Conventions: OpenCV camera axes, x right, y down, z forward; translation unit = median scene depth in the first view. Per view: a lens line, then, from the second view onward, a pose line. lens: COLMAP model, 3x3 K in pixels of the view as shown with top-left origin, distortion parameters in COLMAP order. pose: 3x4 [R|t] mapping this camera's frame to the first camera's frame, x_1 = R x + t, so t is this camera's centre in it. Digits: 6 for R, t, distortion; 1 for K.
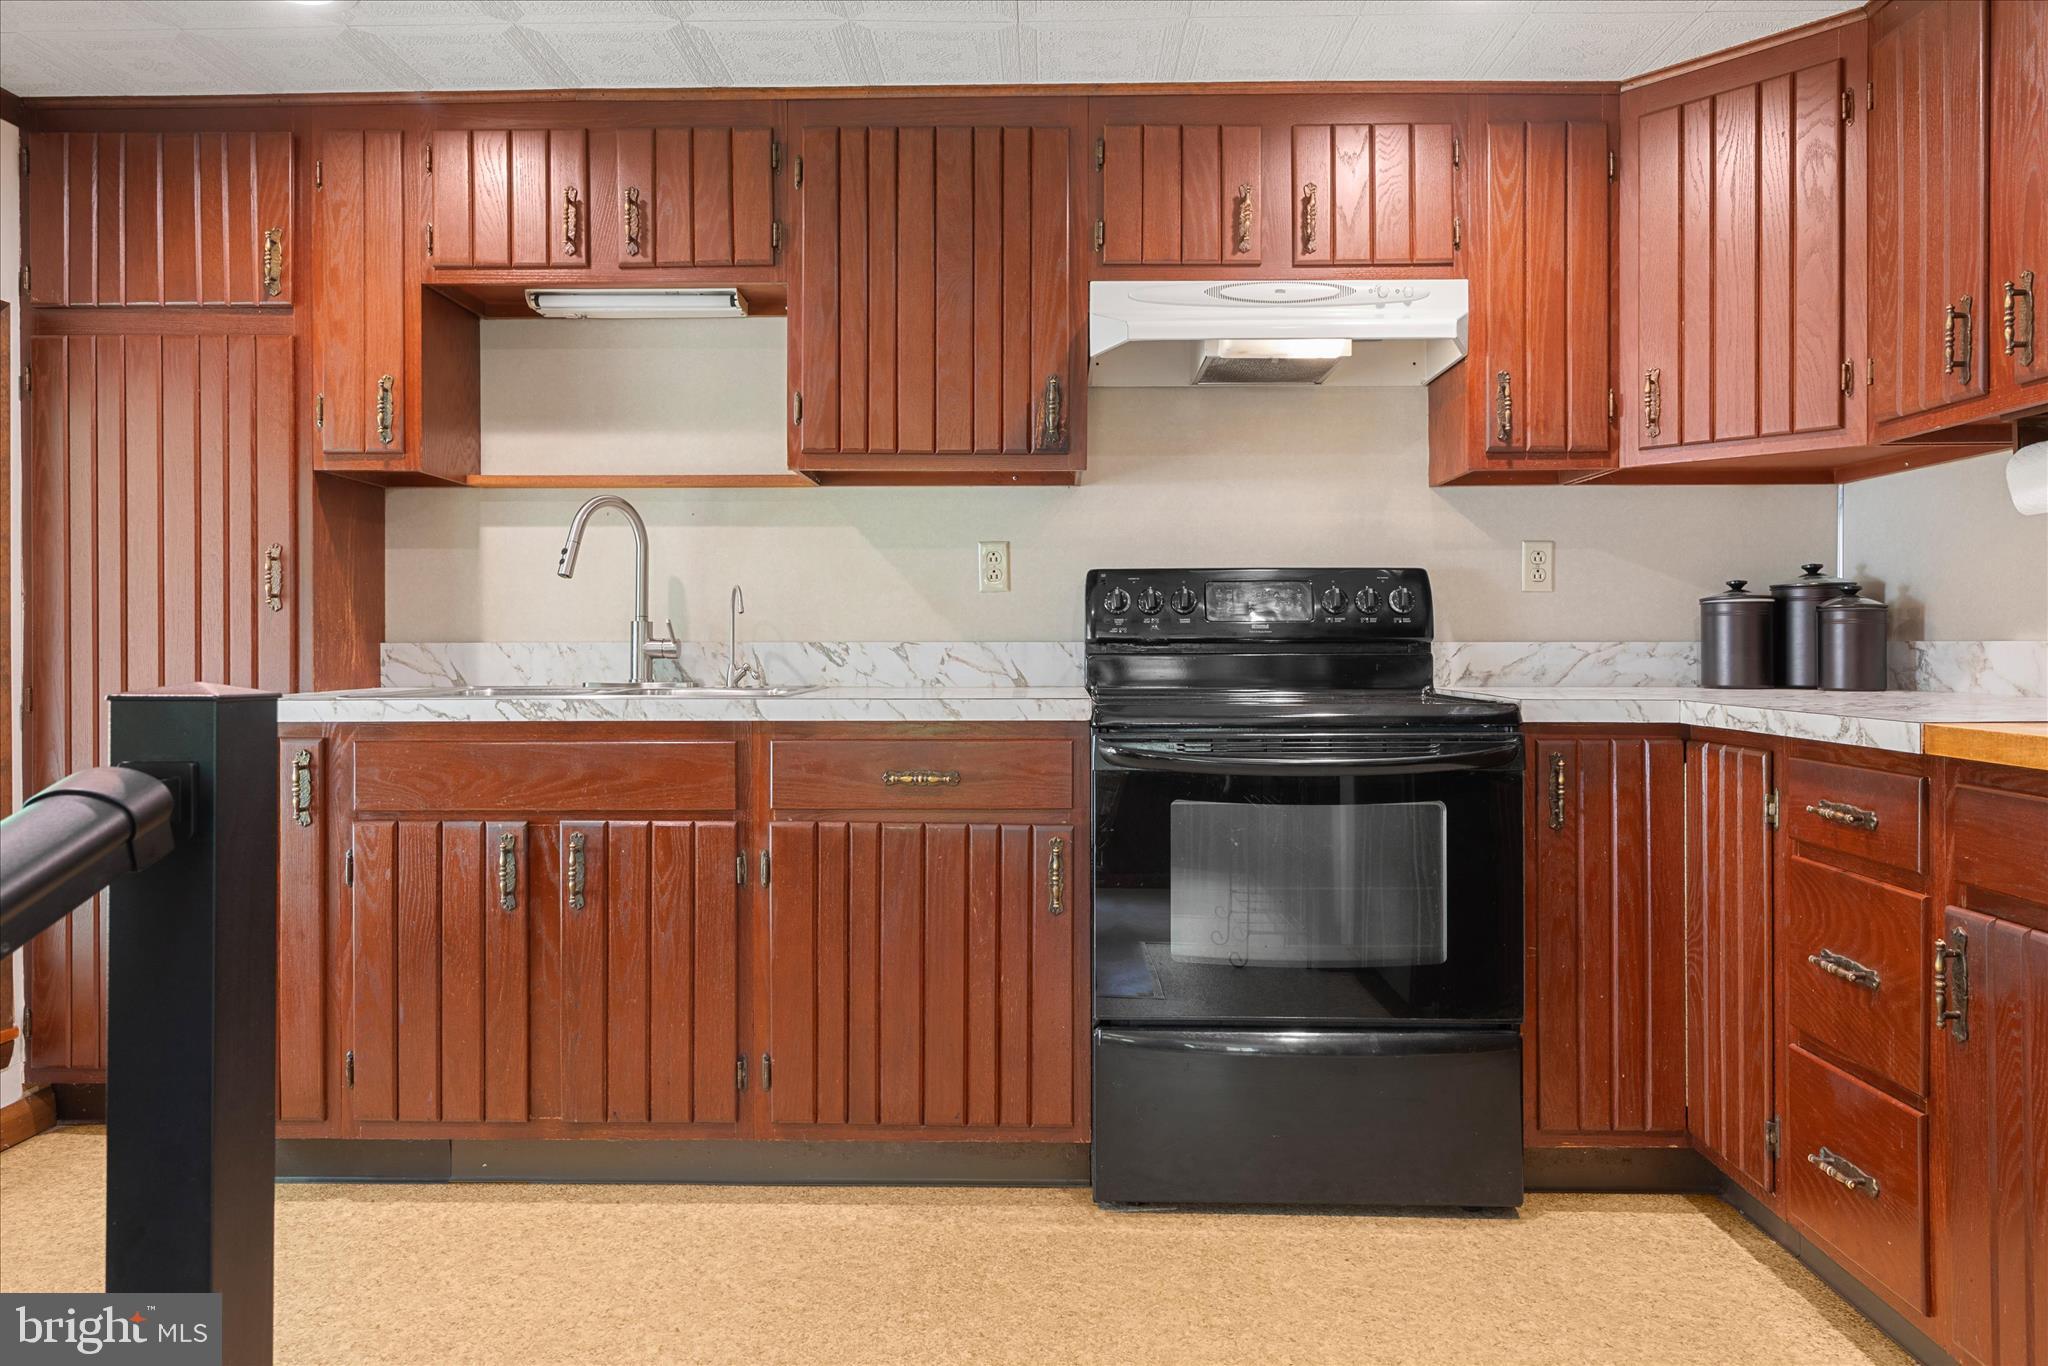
lens RADIAL K [[1339.0, 0, 1035.2], [0, 1339.0, 654.8], [0, 0, 1]] dist [0.001350, 0.001732]
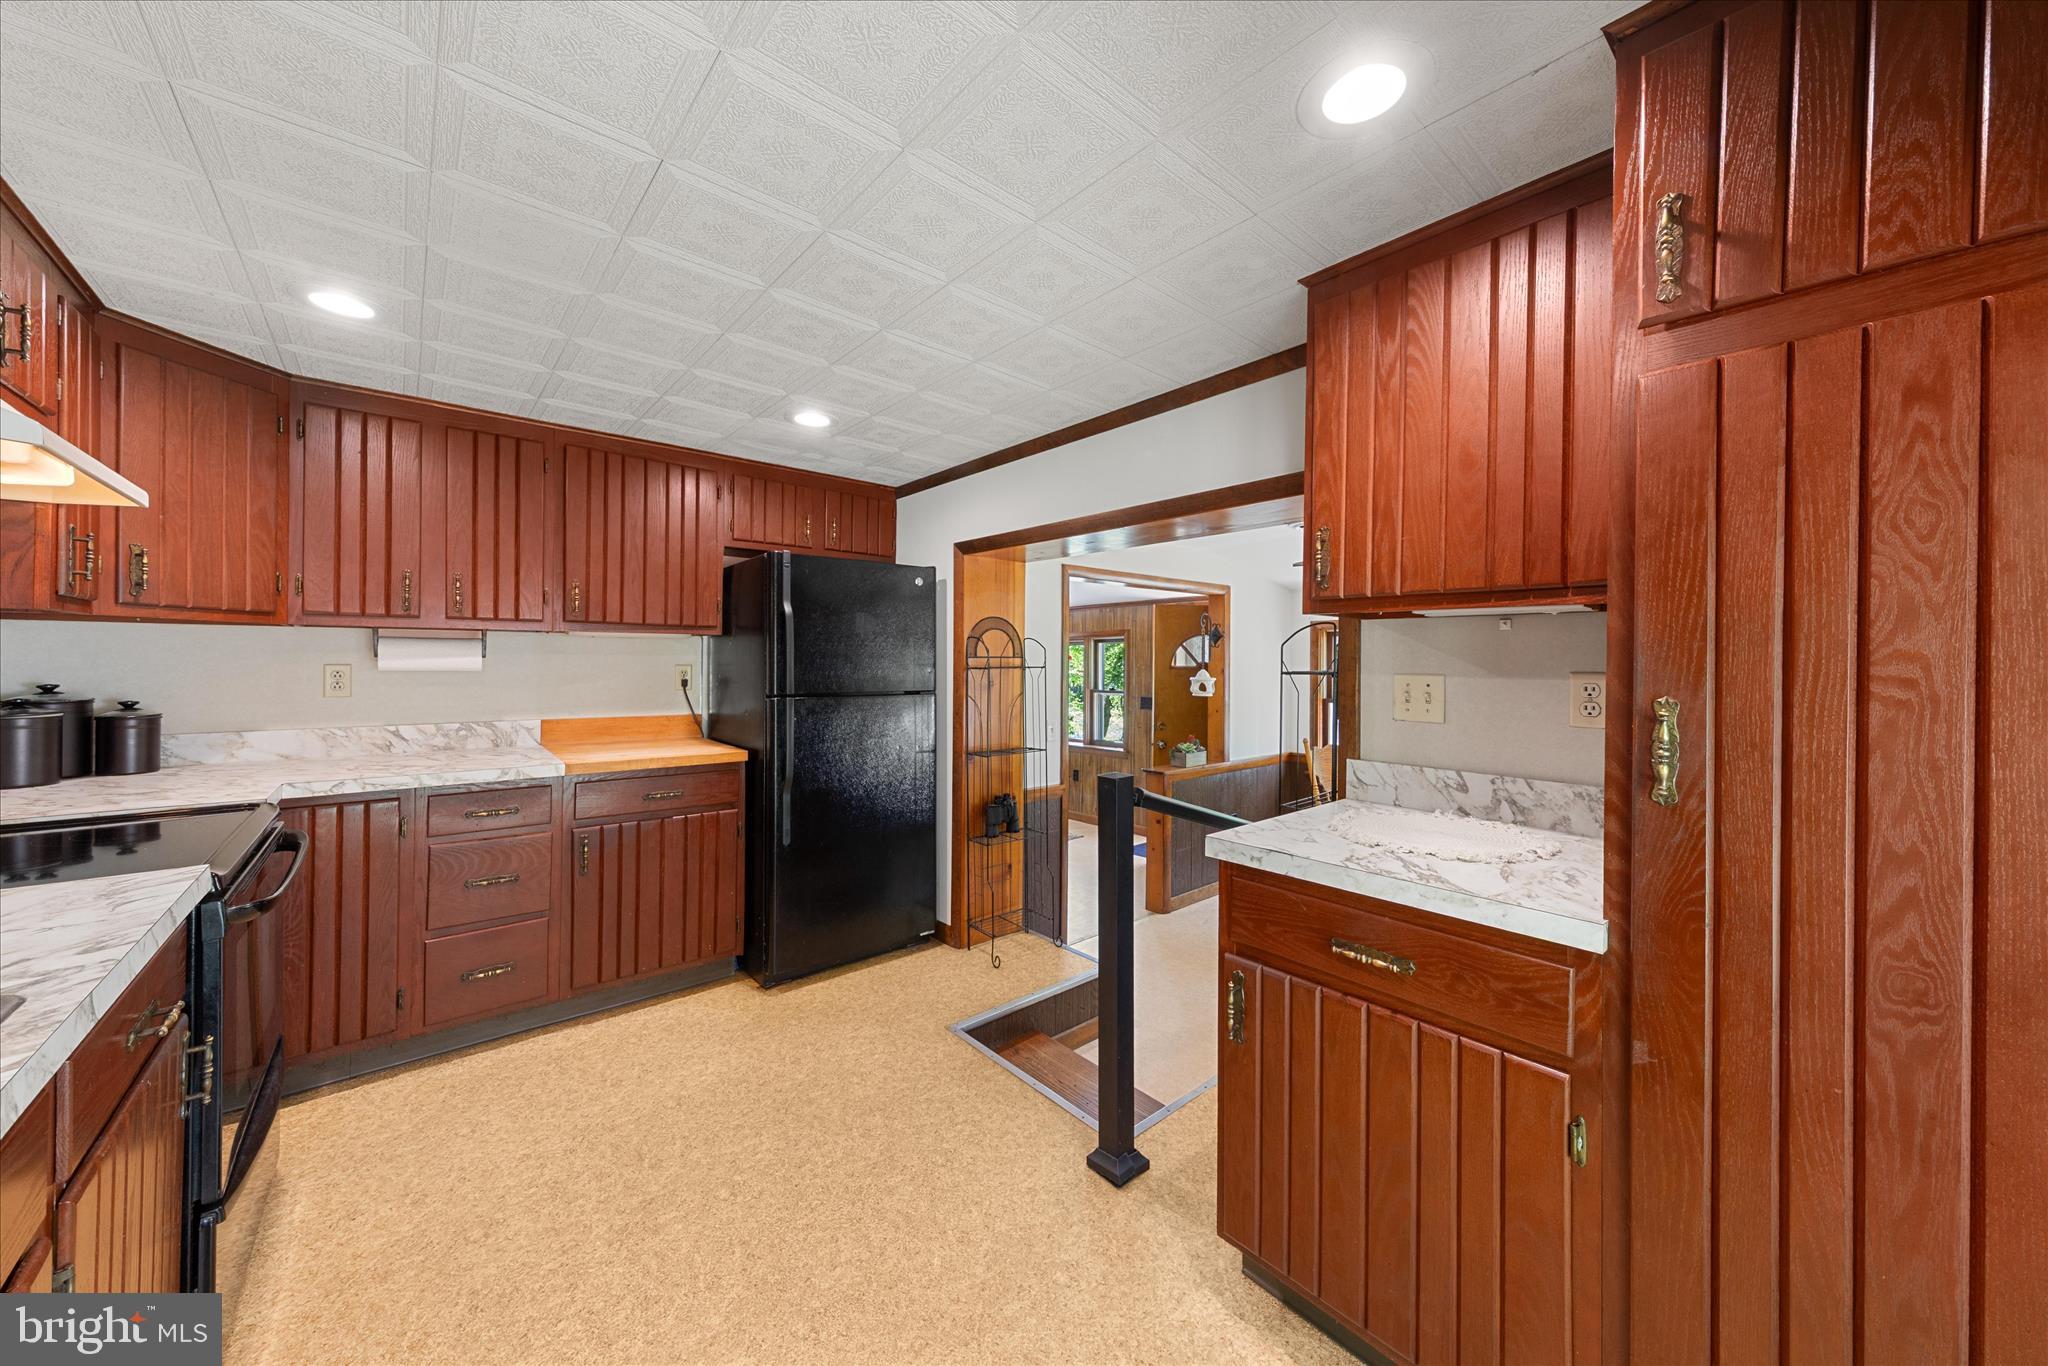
lens RADIAL K [[703.5, 0, 1021.1], [0, 703.5, 663.1], [0, 0, 1]] dist [0.013838, -0.000065]
pose [[-0.644876, -0.004242, 0.764276, -0.623889], [-0.002099, 0.999991, 0.003780, -0.099315], [-0.764285, 0.000834, -0.644879, 0.772465]]
